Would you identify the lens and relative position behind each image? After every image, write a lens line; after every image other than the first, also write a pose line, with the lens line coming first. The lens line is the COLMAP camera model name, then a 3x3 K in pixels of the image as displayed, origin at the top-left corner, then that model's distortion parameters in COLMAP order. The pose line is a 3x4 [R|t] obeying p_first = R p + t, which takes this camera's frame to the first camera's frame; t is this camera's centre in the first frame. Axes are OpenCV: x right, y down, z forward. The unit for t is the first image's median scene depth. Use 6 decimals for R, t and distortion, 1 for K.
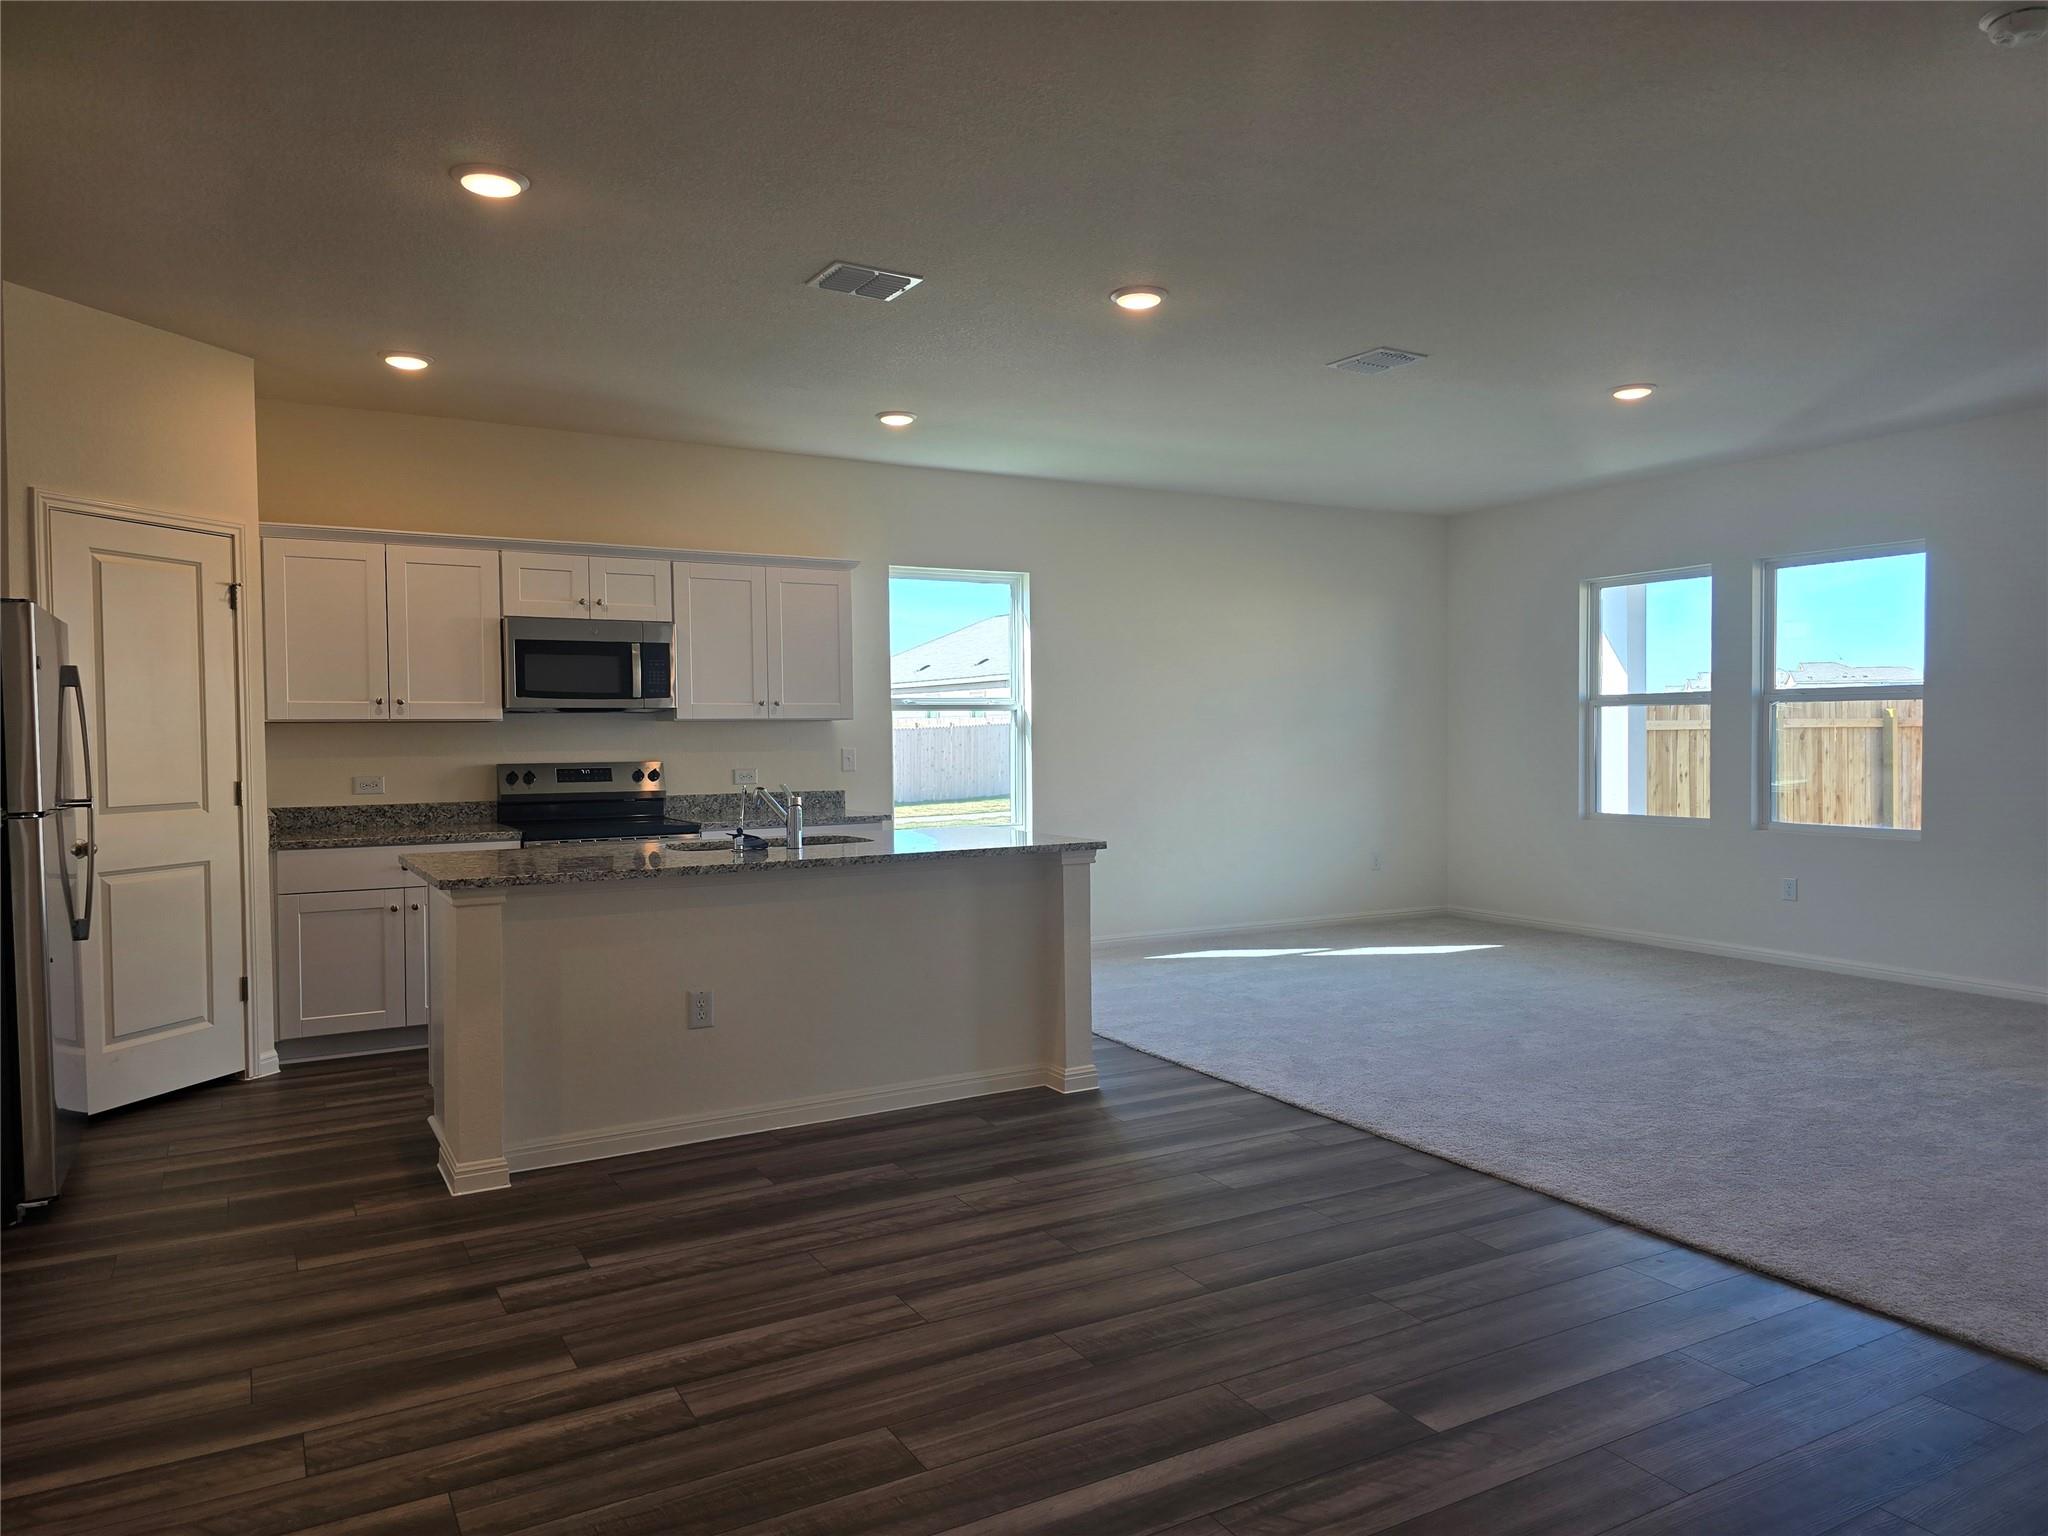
lens RADIAL K [[1359.0, 0, 1022.4], [0, 1359.0, 775.5], [0, 0, 1]] dist [0.081638, -0.081906]
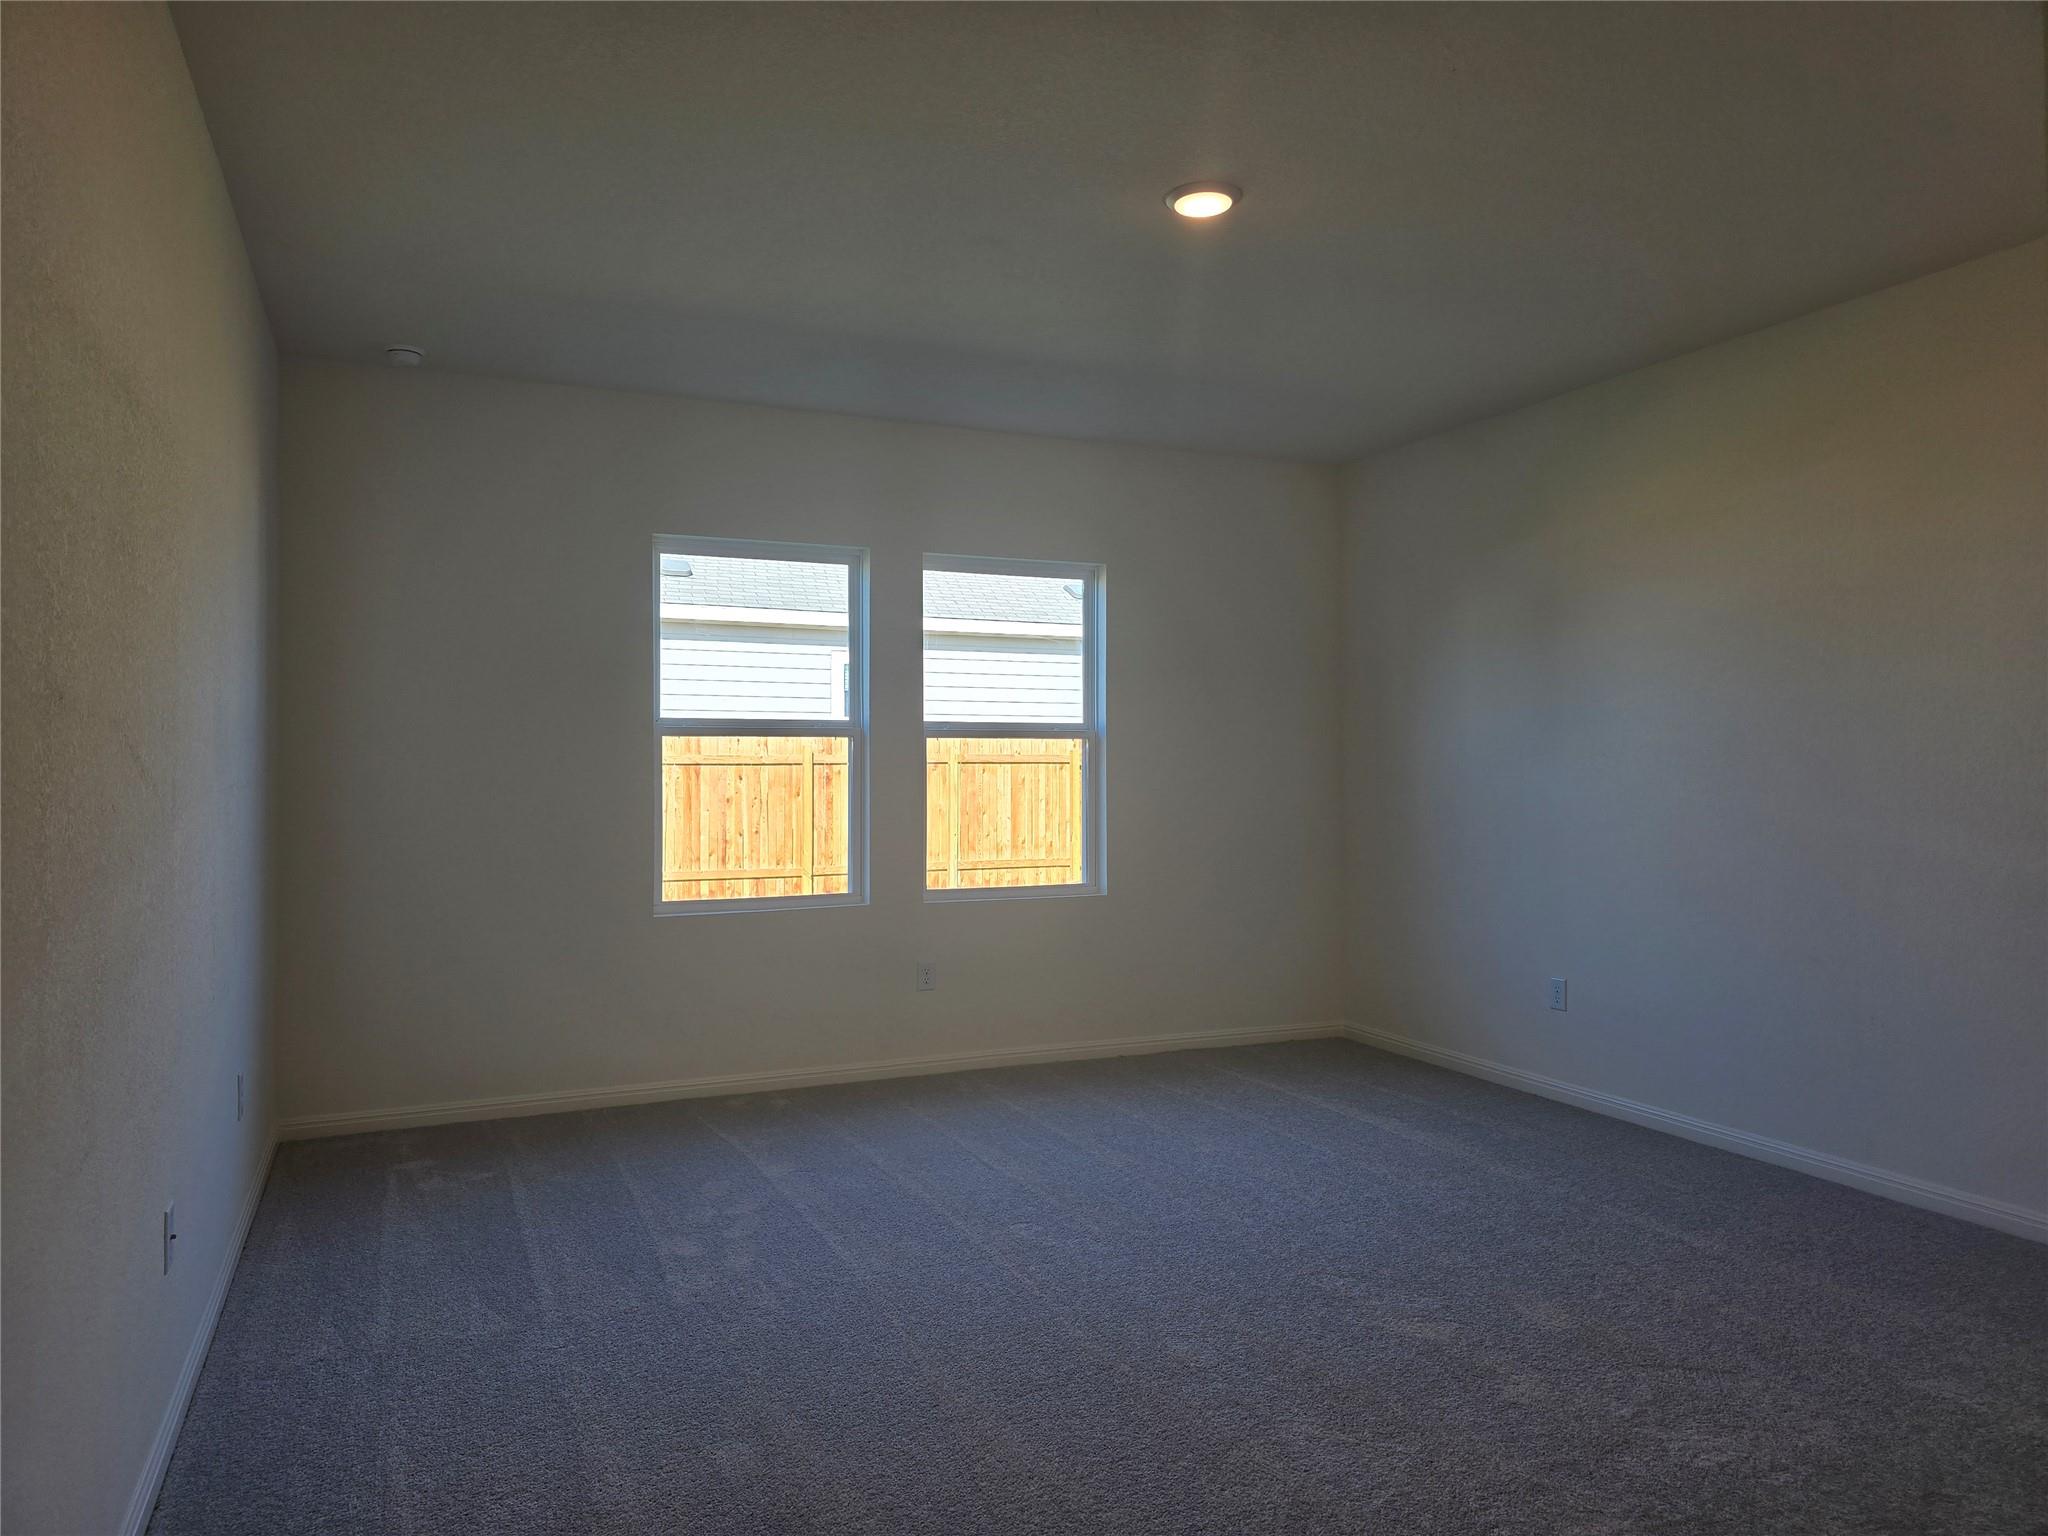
lens RADIAL K [[1359.0, 0, 1022.4], [0, 1359.0, 775.5], [0, 0, 1]] dist [0.081638, -0.081906]
pose [[0.096024, -0.004647, 0.995368, -0.274789], [0.028960, 0.999579, 0.001873, -0.037869], [-0.994958, 0.028646, 0.096118, 1.062721]]
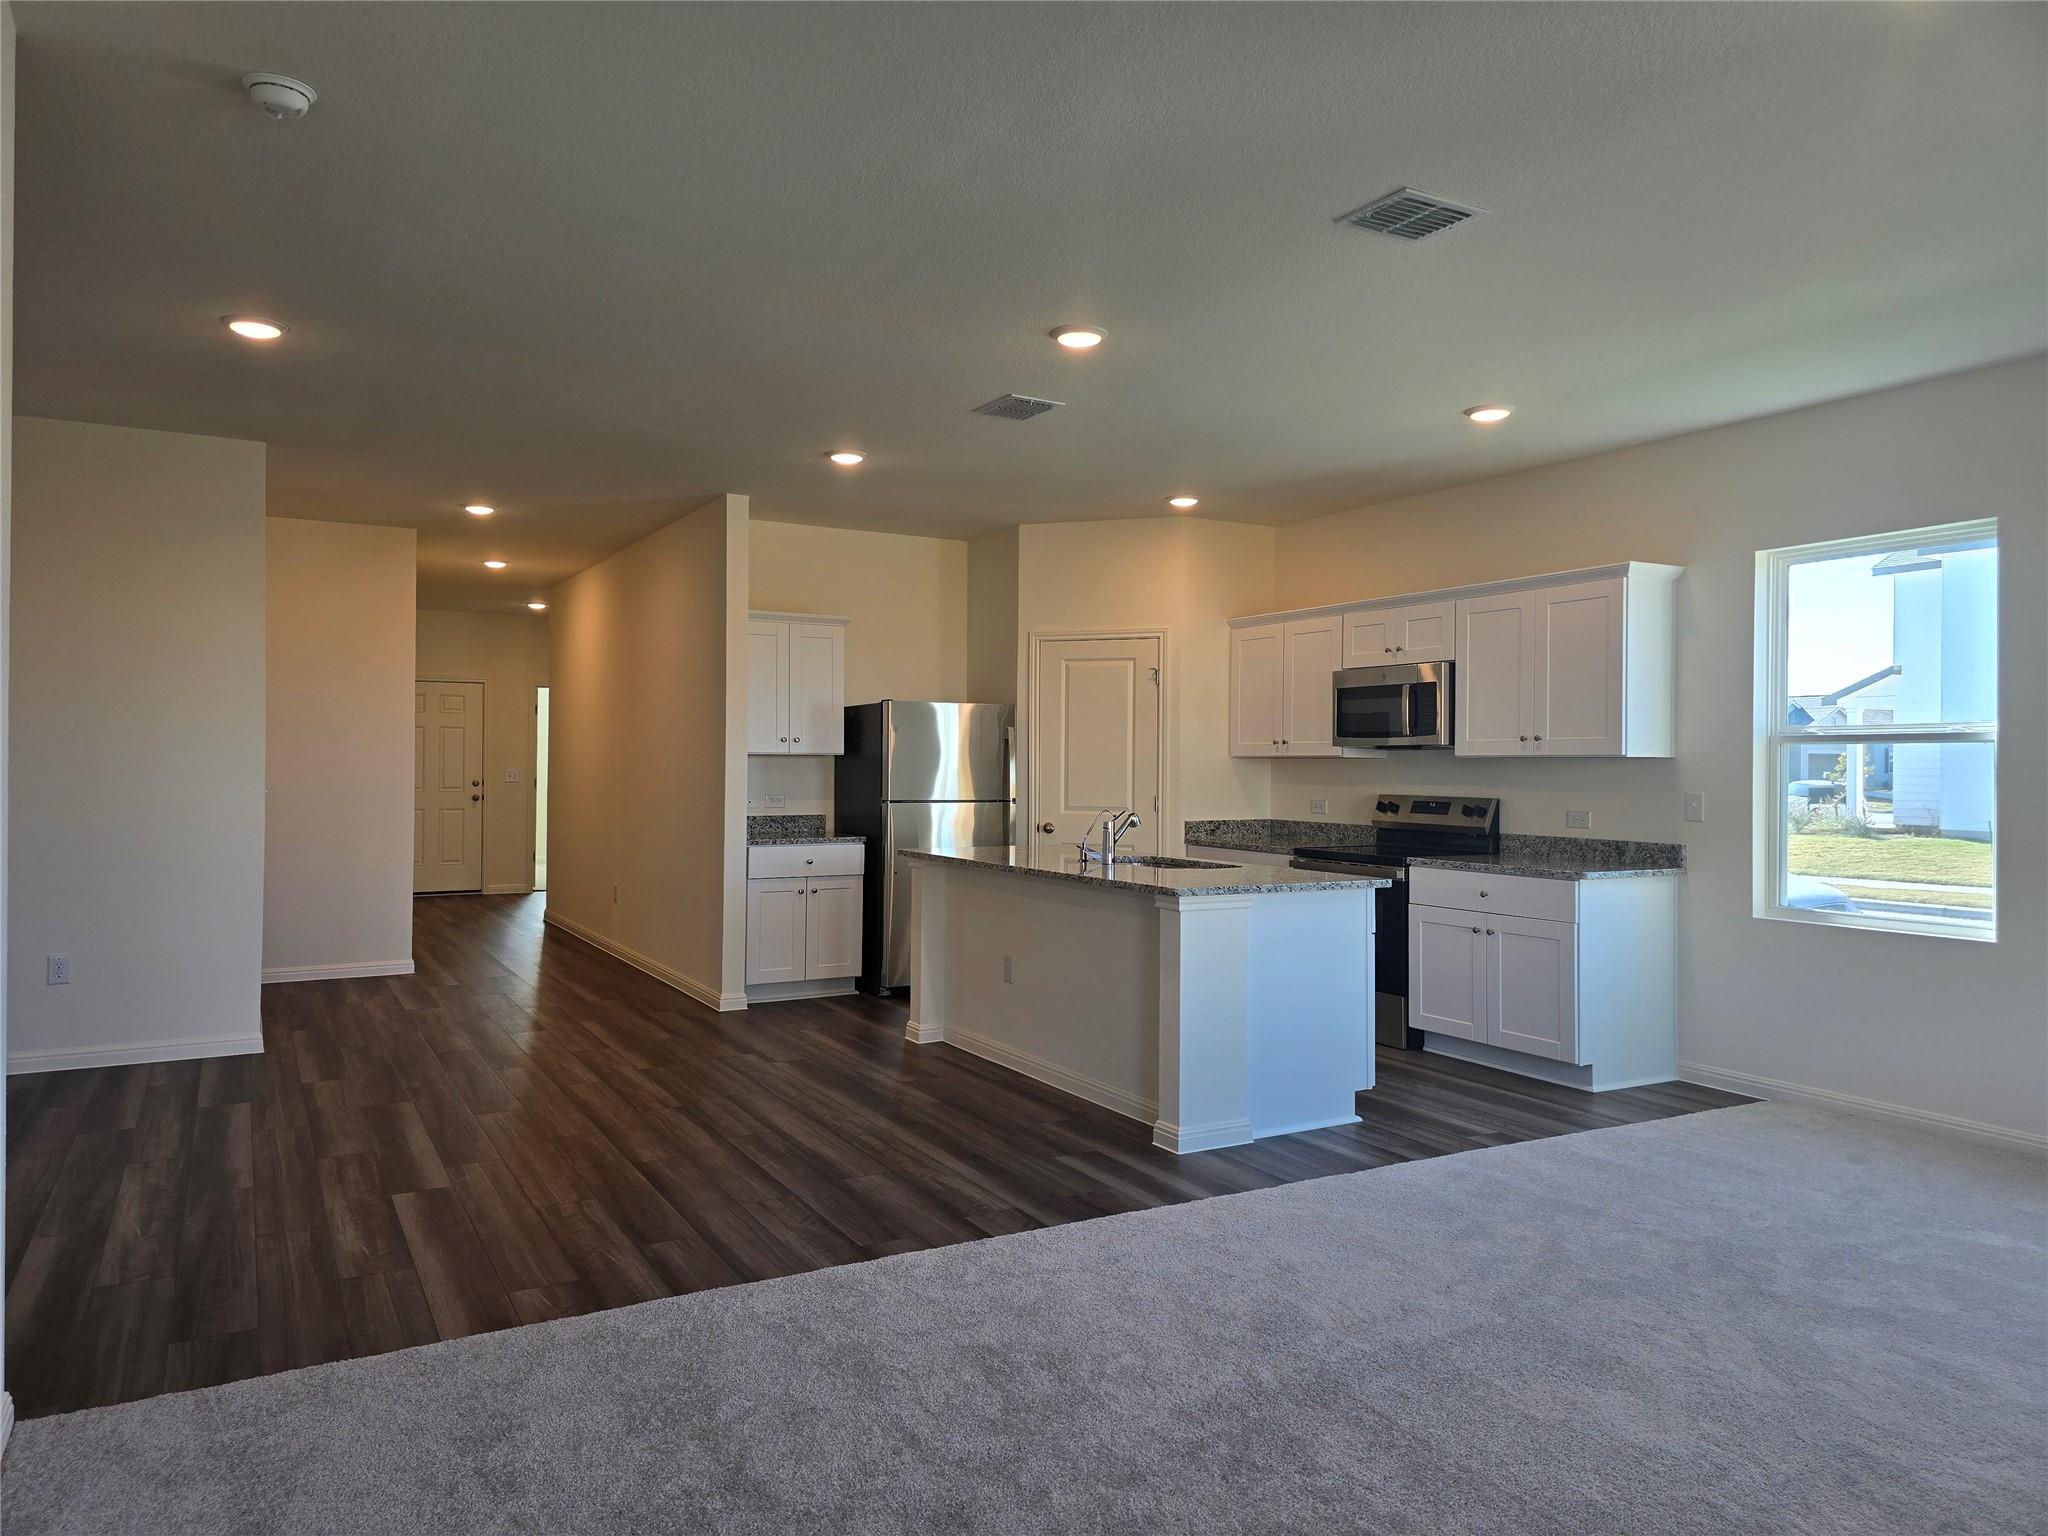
lens RADIAL K [[1359.0, 0, 1022.4], [0, 1359.0, 775.5], [0, 0, 1]] dist [0.081638, -0.081906]
pose [[0.001259, 0.017524, -0.999846, 0.785496], [-0.040615, 0.999022, 0.017458, -0.032506], [0.999174, 0.040587, 0.001970, 0.702574]]
